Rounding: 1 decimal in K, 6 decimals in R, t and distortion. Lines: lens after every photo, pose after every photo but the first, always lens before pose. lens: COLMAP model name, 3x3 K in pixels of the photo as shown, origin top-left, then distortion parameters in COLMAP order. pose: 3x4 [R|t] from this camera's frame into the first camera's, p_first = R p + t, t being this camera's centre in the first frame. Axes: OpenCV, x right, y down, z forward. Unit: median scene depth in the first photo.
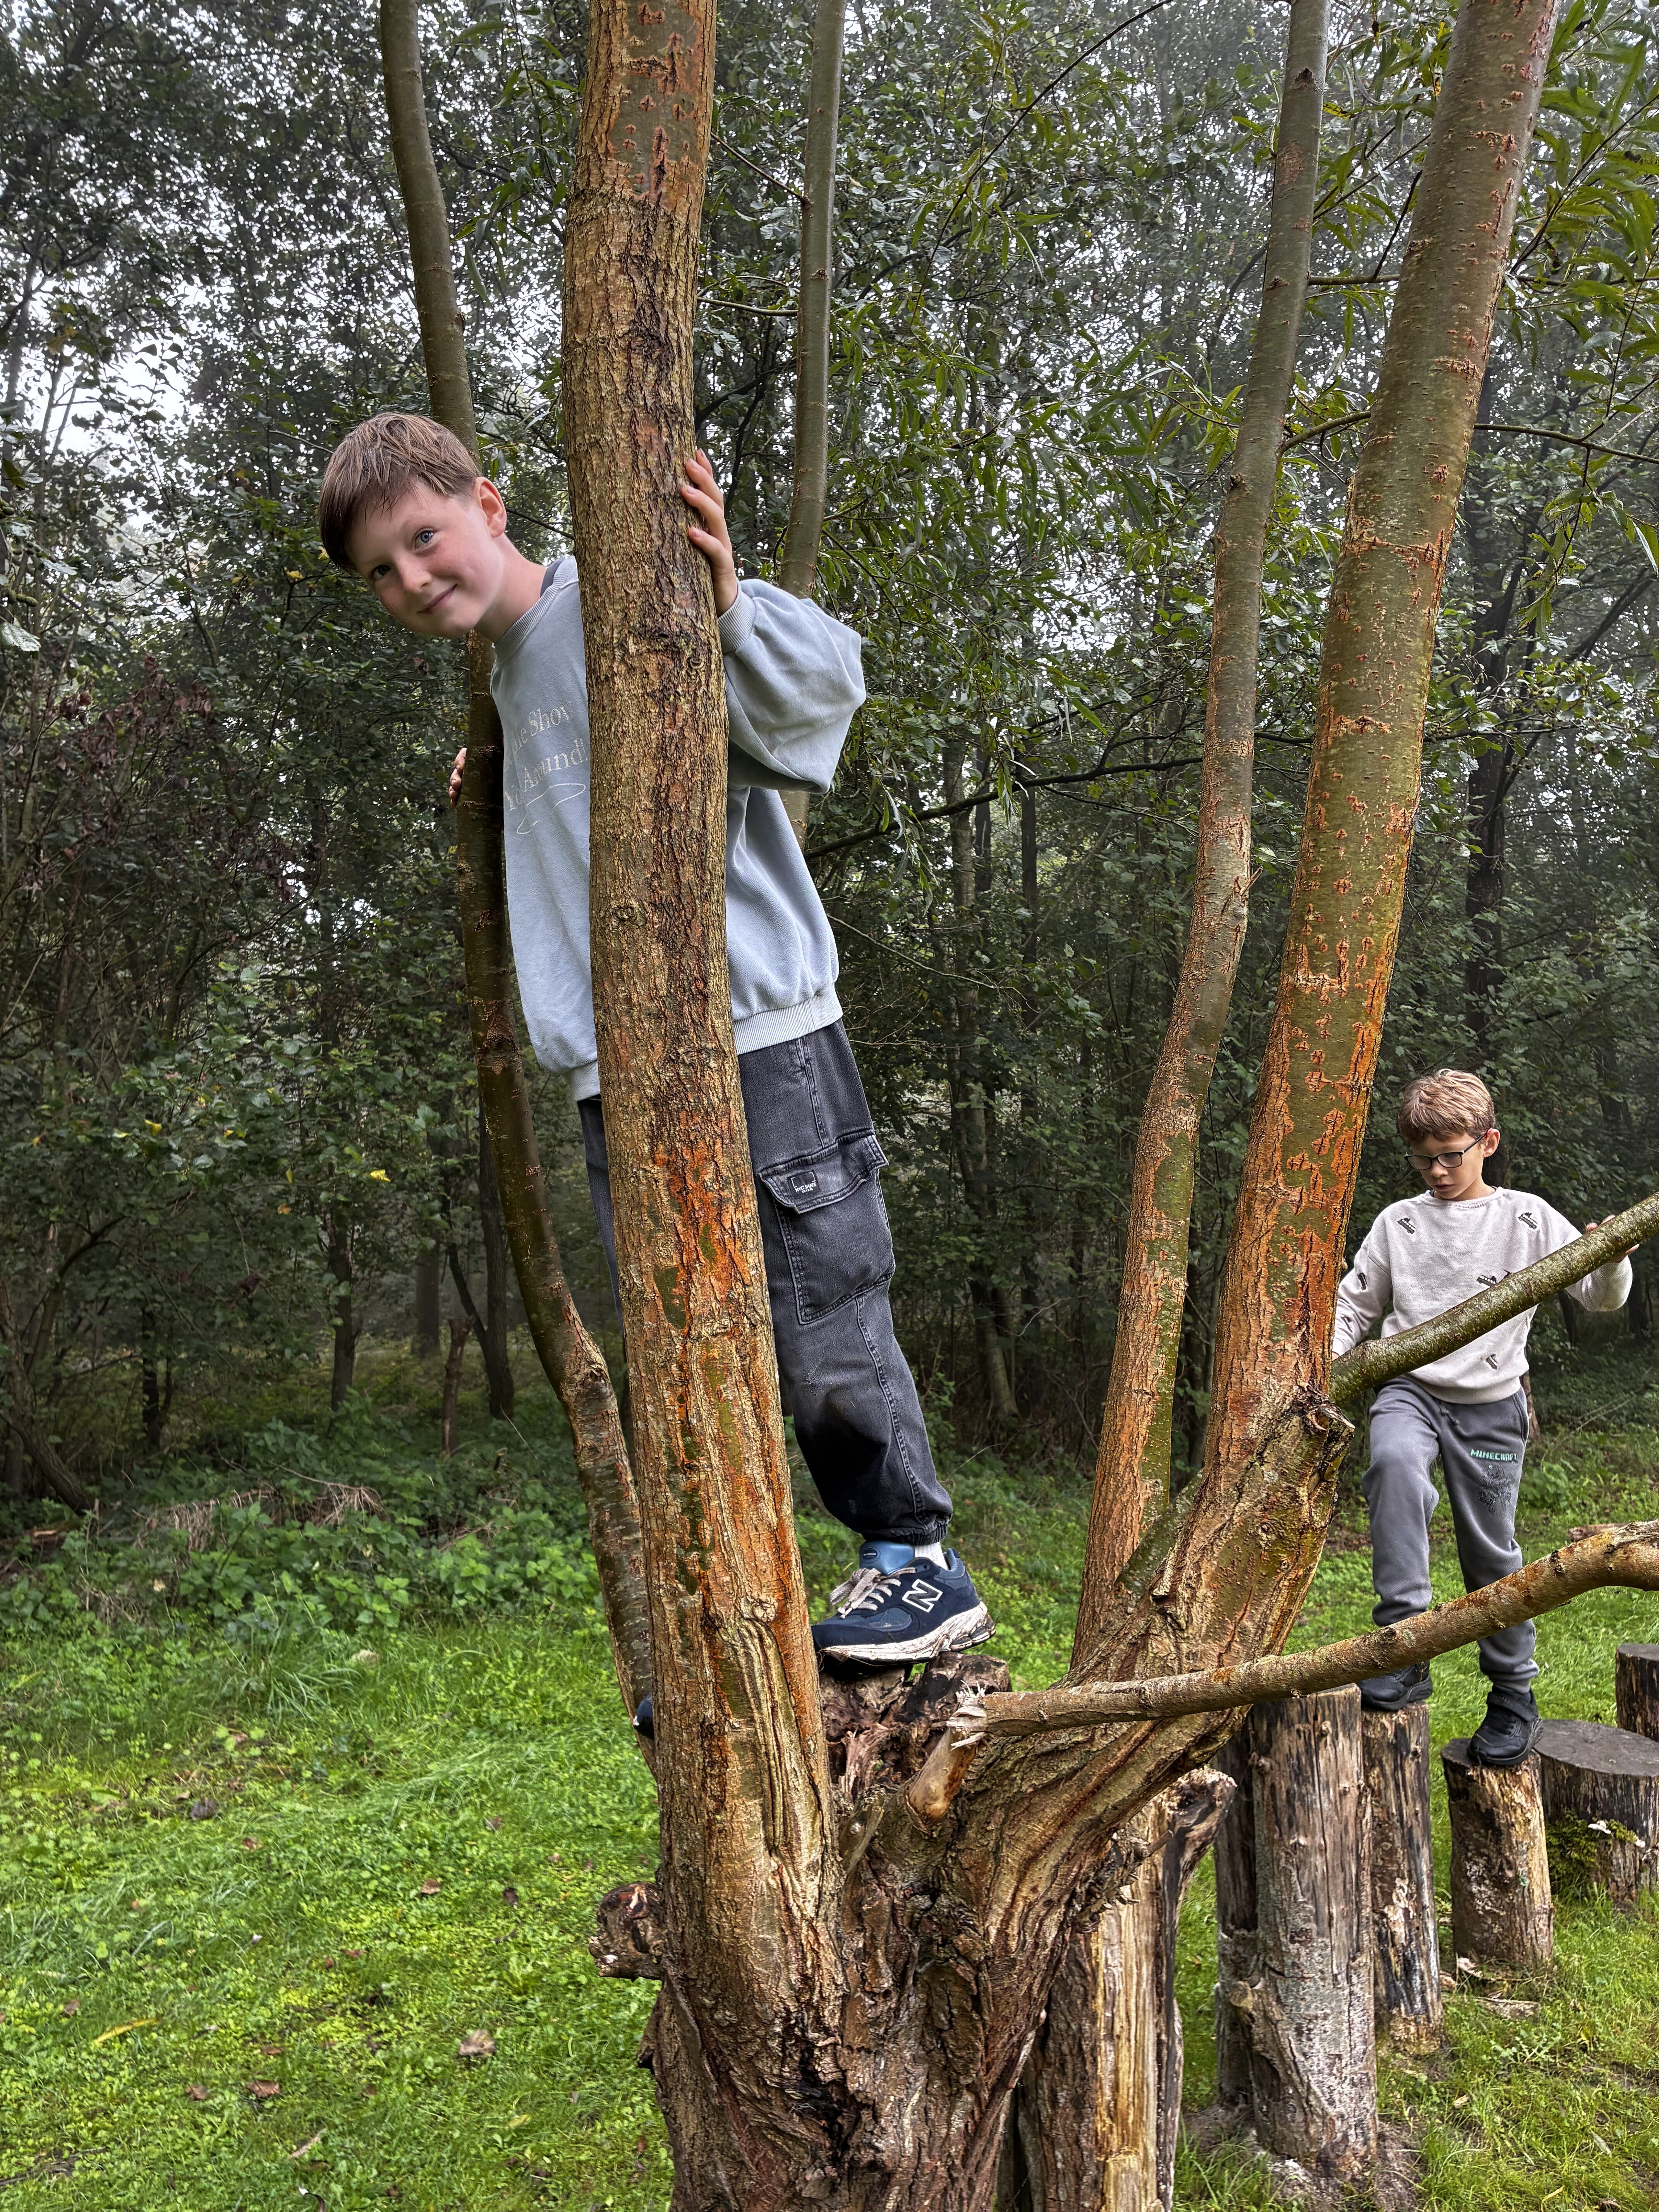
lens RADIAL K [[1666.0, 0, 814.6], [0, 1666.0, 1099.1], [0, 0, 1]] dist [0.050504, -0.050404]
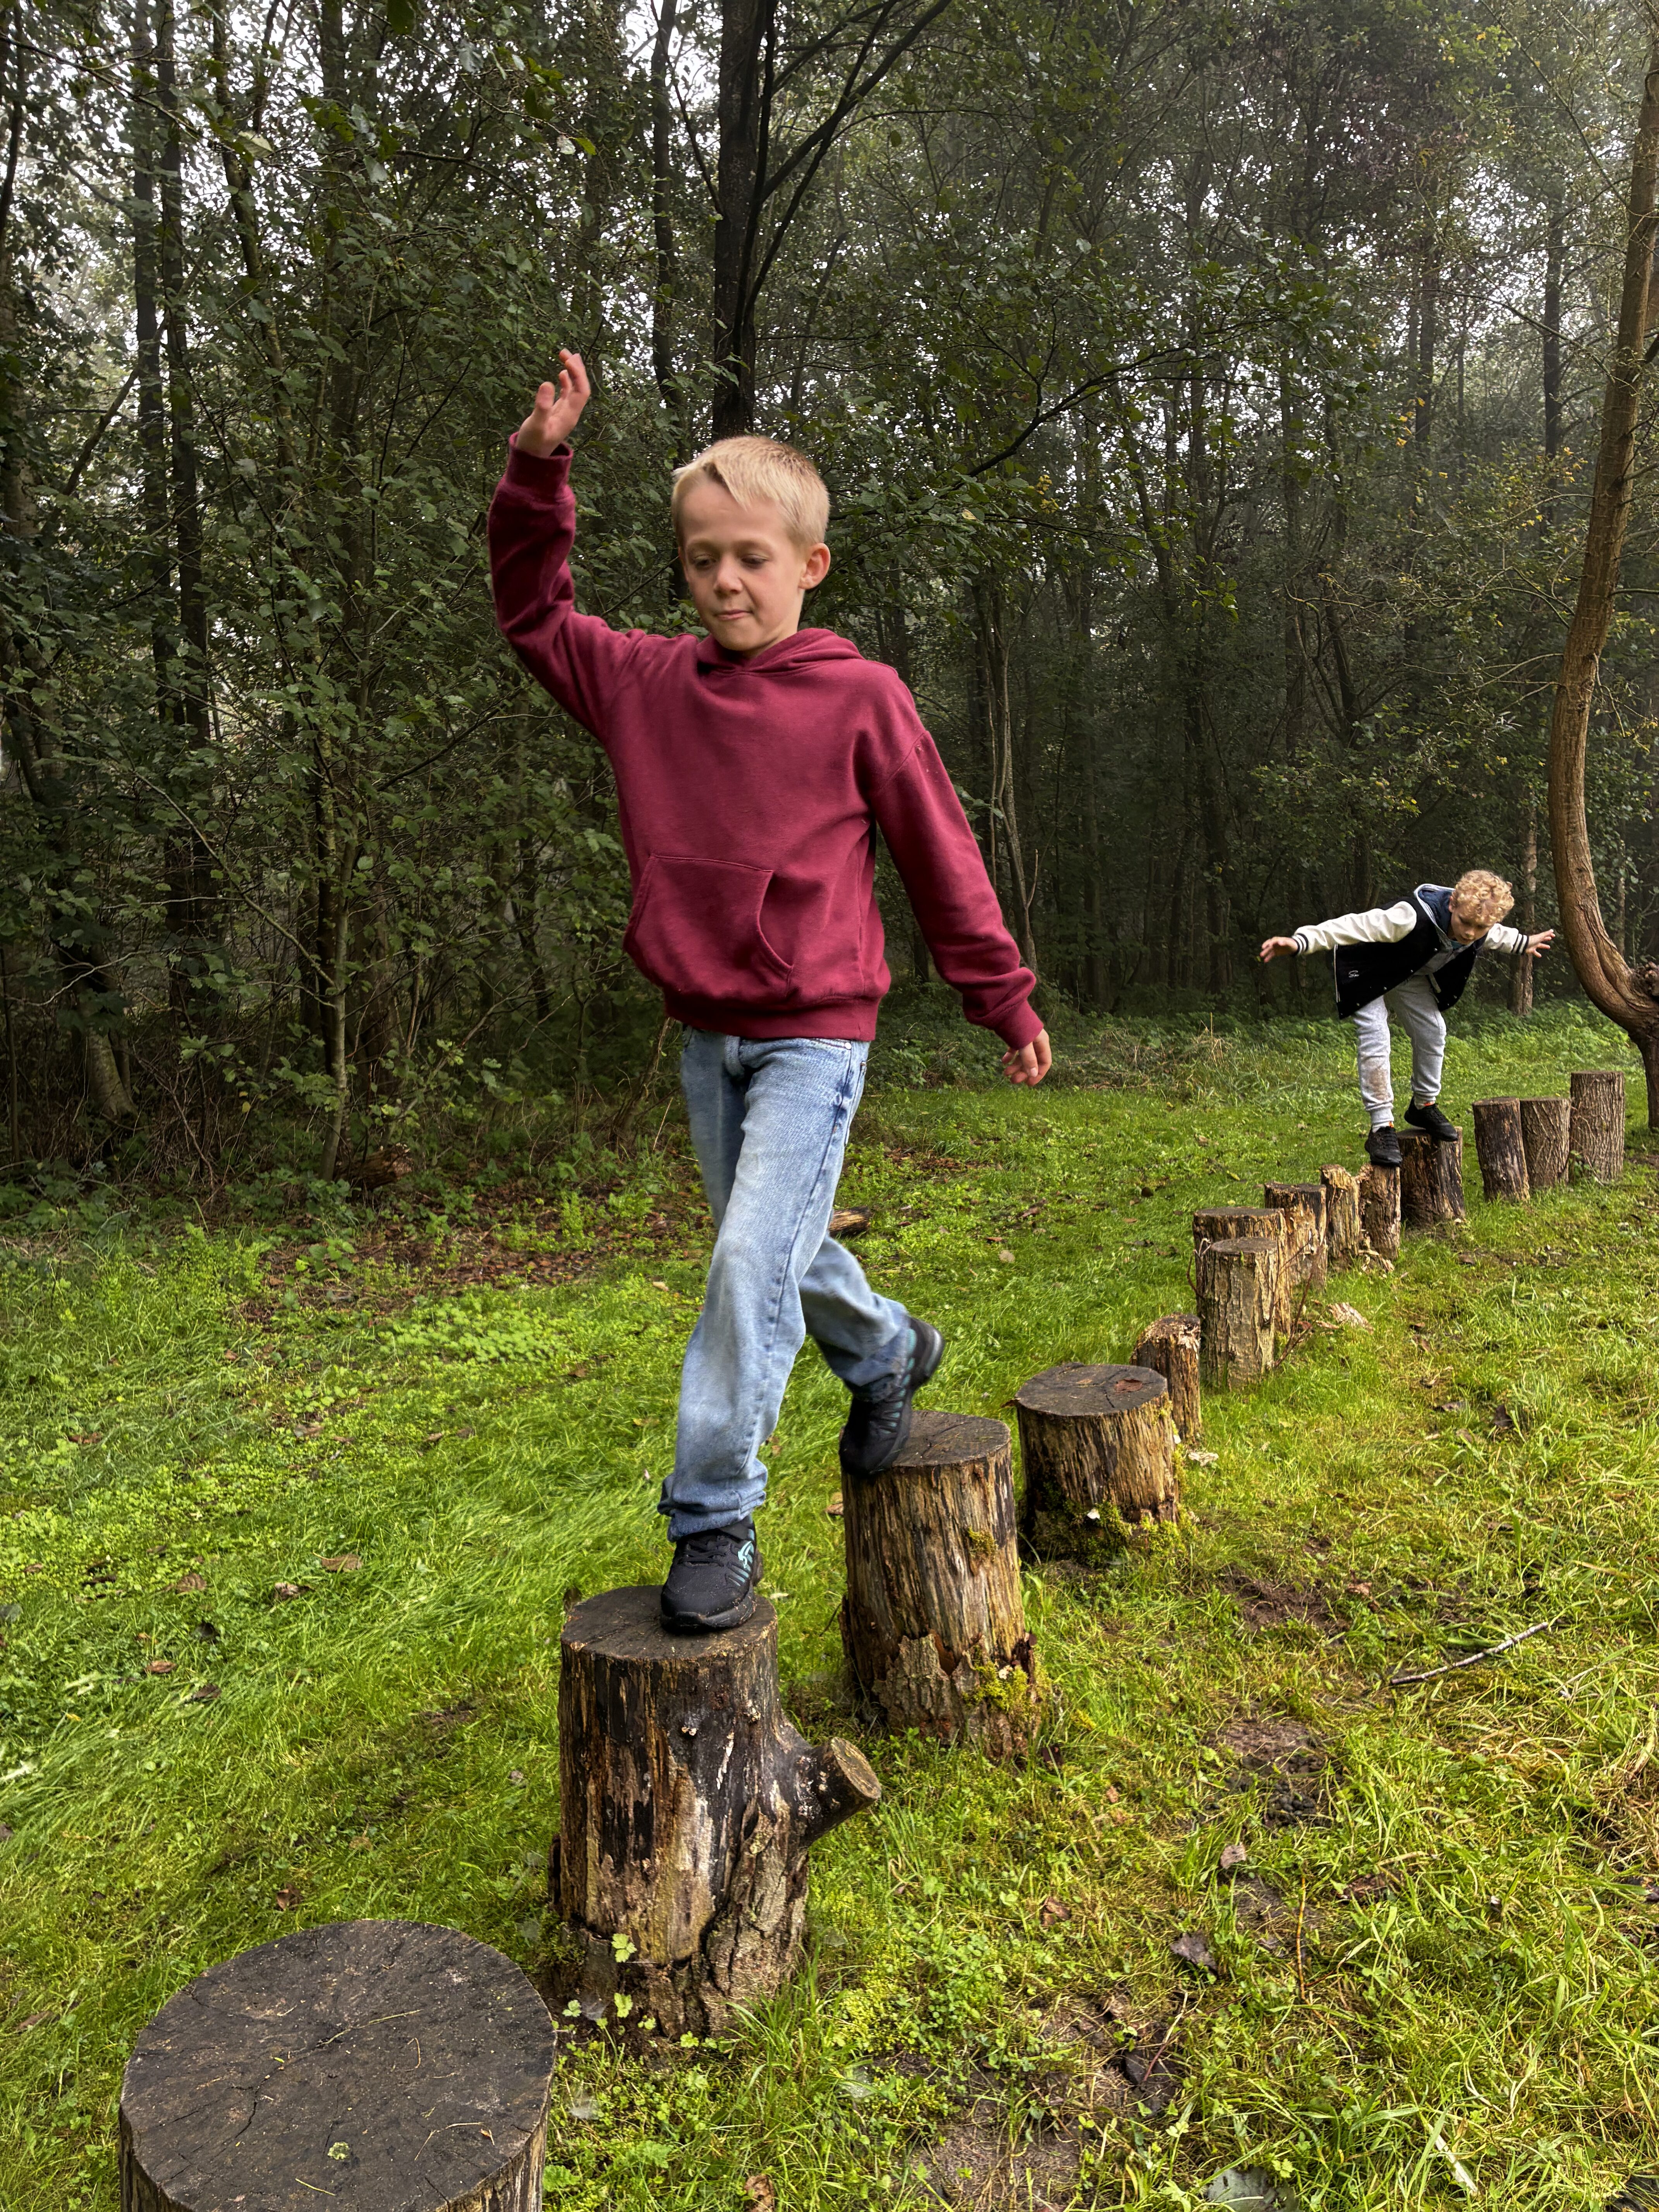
lens RADIAL K [[1666.0, 0, 831.9], [0, 1666.0, 1090.9], [0, 0, 1]] dist [0.050504, -0.050404]
pose [[0.926519, -0.049556, 0.372971, 0.560861], [-0.020160, 0.983326, 0.180733, 0.161266], [-0.375709, -0.174971, 0.910070, 0.877264]]
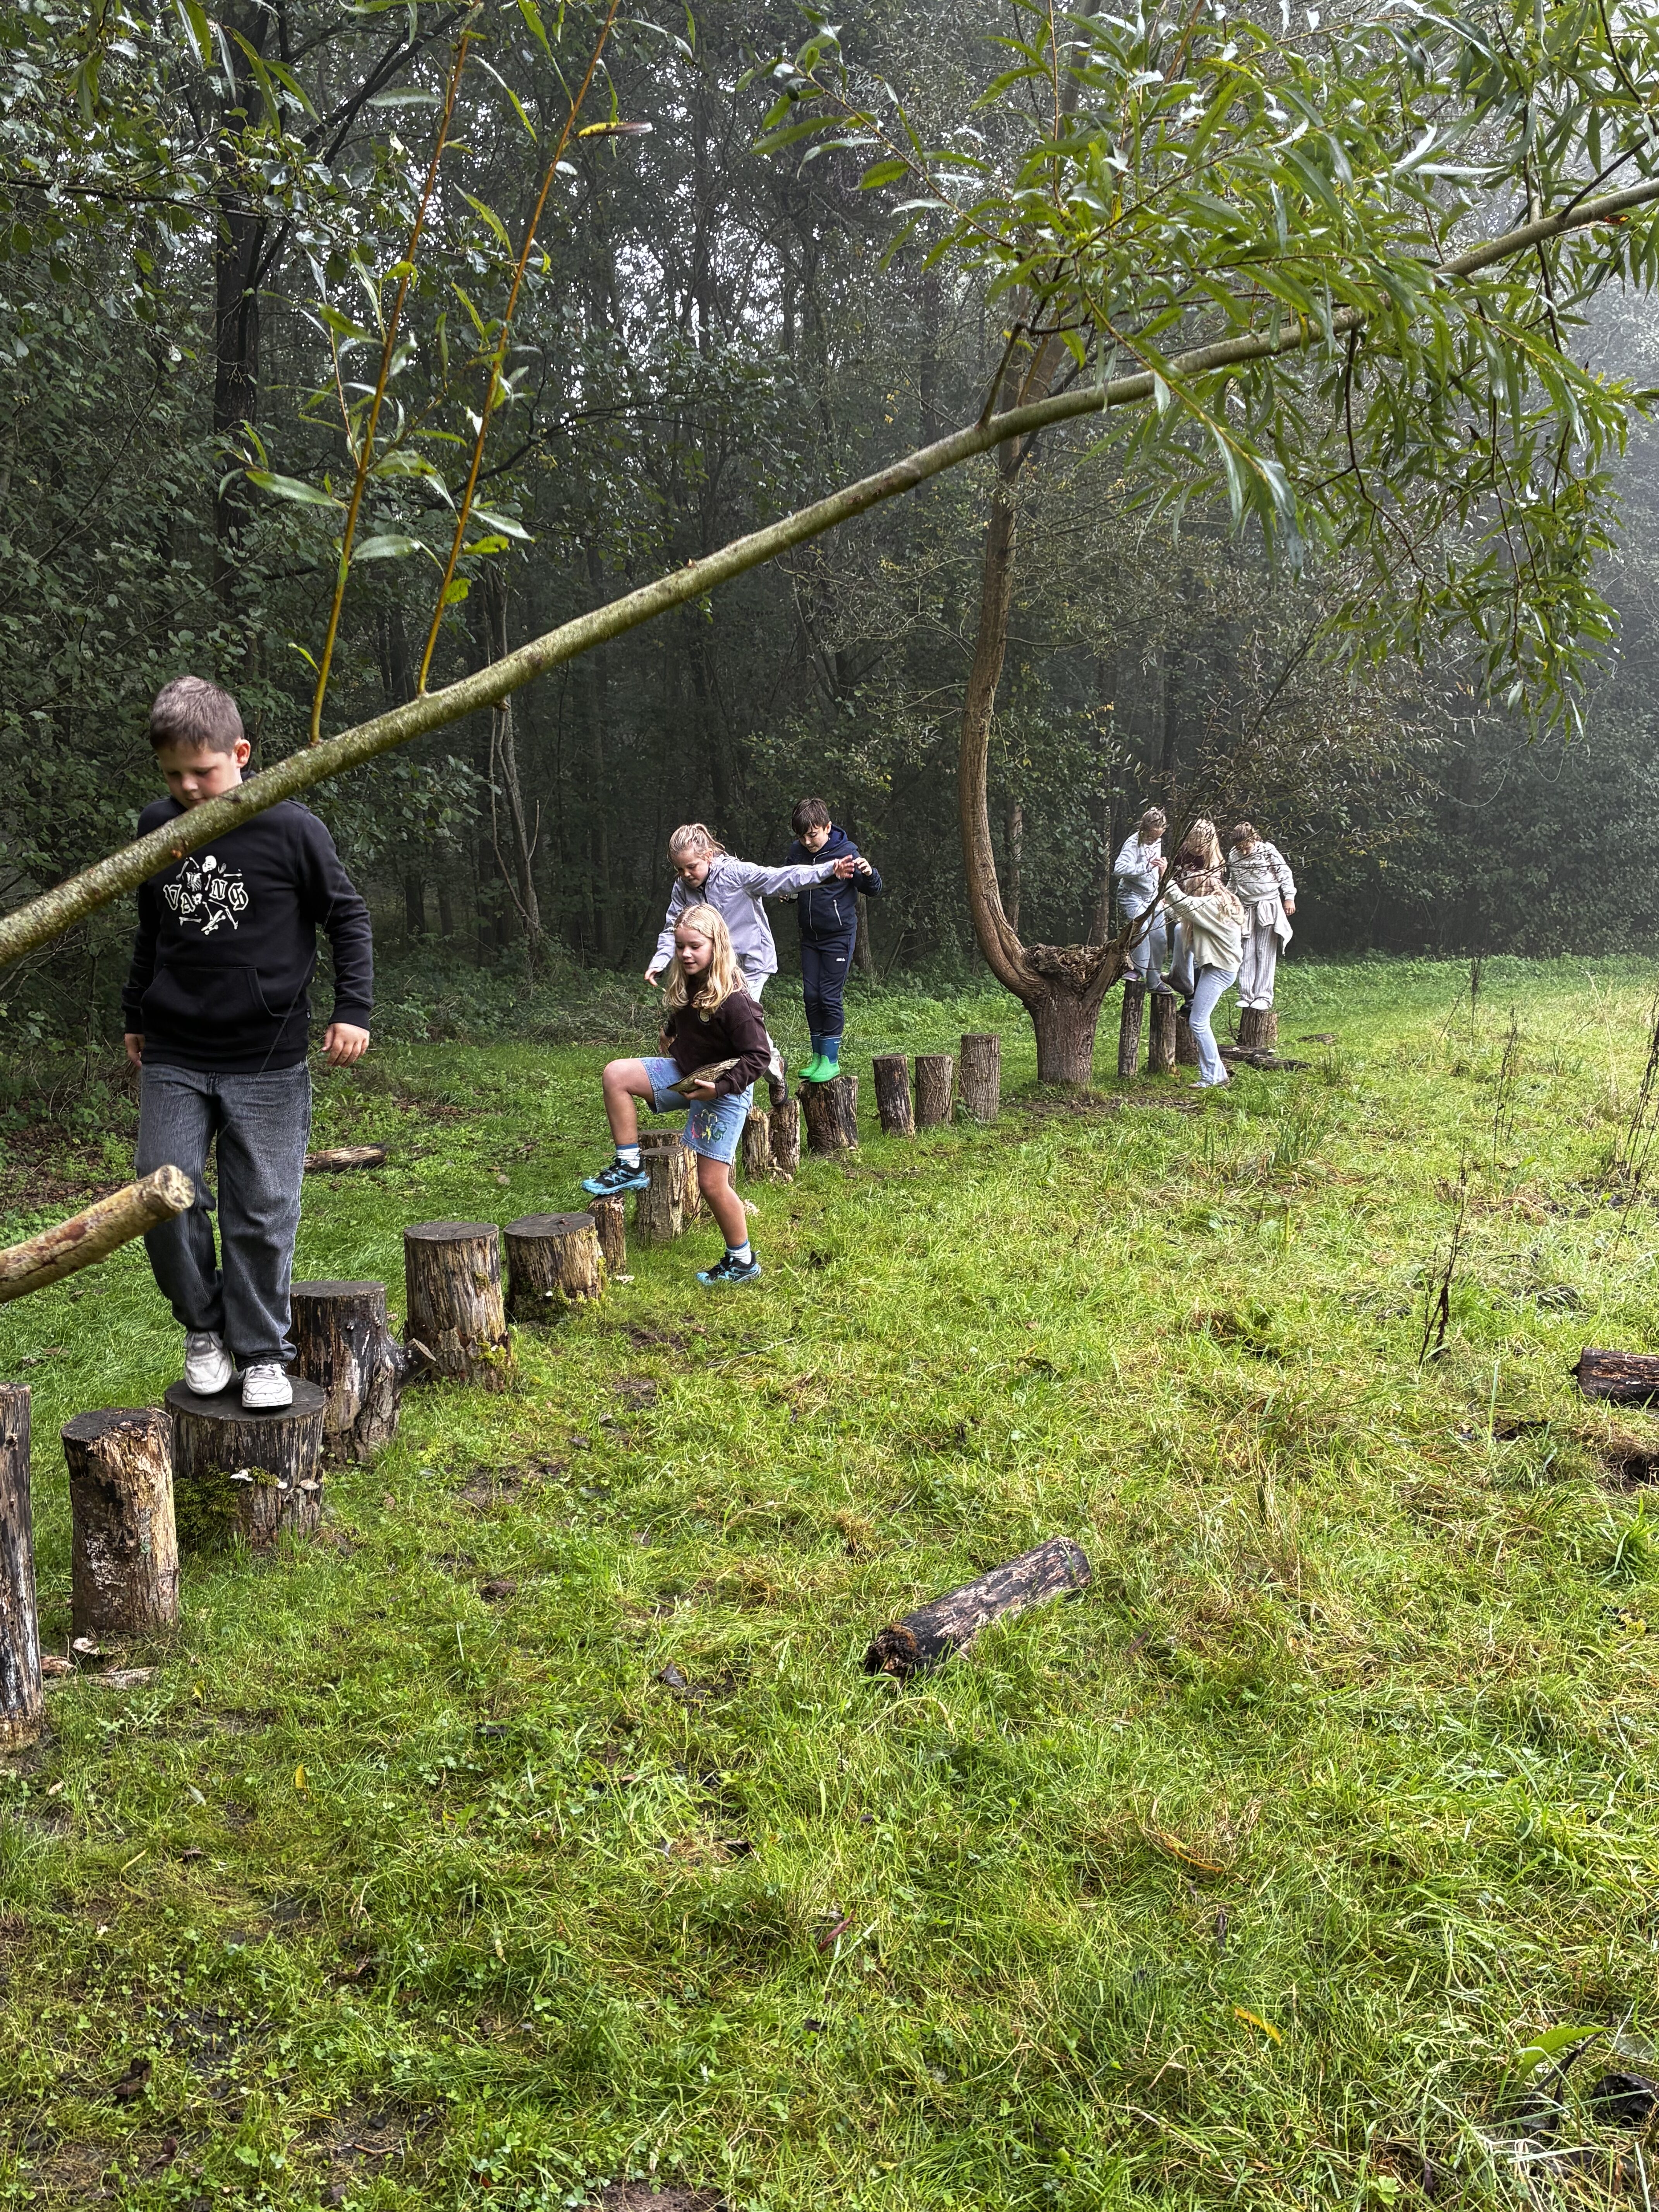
lens RADIAL K [[2017.2, 0, 795.9], [0, 2017.2, 1131.0], [0, 0, 1]] dist [0.029742, 0.000000]
pose [[0.809346, -0.067794, 0.583406, 0.081124], [-0.069964, 0.975115, 0.210372, -0.023513], [-0.583150, -0.211081, 0.784462, -0.042373]]
